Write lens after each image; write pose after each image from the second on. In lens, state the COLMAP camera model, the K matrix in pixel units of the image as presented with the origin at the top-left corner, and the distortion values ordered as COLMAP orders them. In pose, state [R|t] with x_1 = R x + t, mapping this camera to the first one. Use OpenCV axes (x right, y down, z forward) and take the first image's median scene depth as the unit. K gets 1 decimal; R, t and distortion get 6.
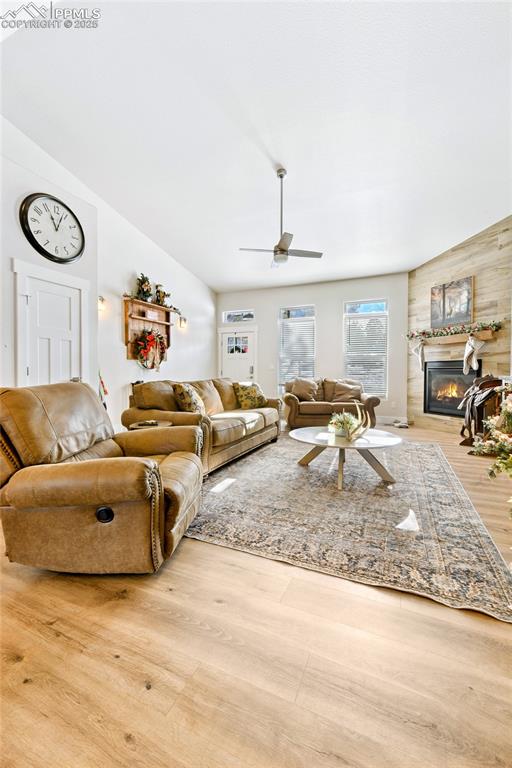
lens RADIAL K [[301.9, 0, 259.6], [0, 301.9, 381.8], [0, 0, 1]] dist [0.002335, -0.000220]
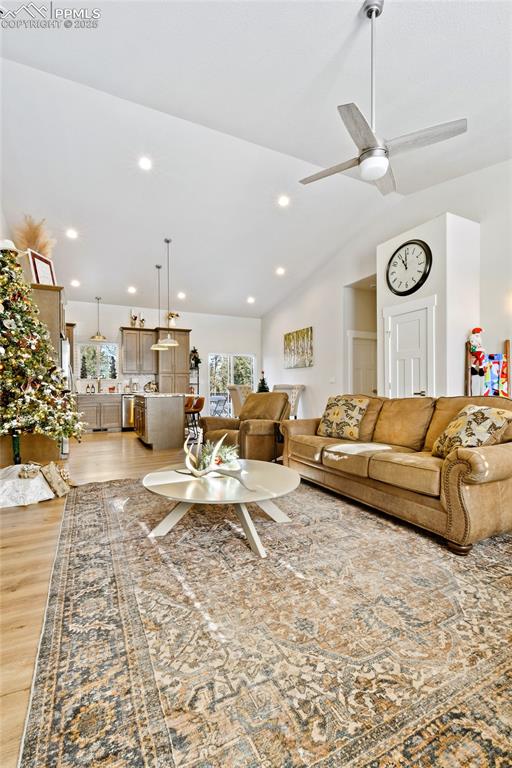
lens RADIAL K [[345.8, 0, 258.4], [0, 345.8, 390.1], [0, 0, 1]] dist [-0.001084, -0.001133]
pose [[-0.628221, 0.003059, -0.778029, 0.748899], [-0.022205, 0.999514, 0.021859, -0.034427], [0.777718, 0.031008, -0.627848, 1.382235]]
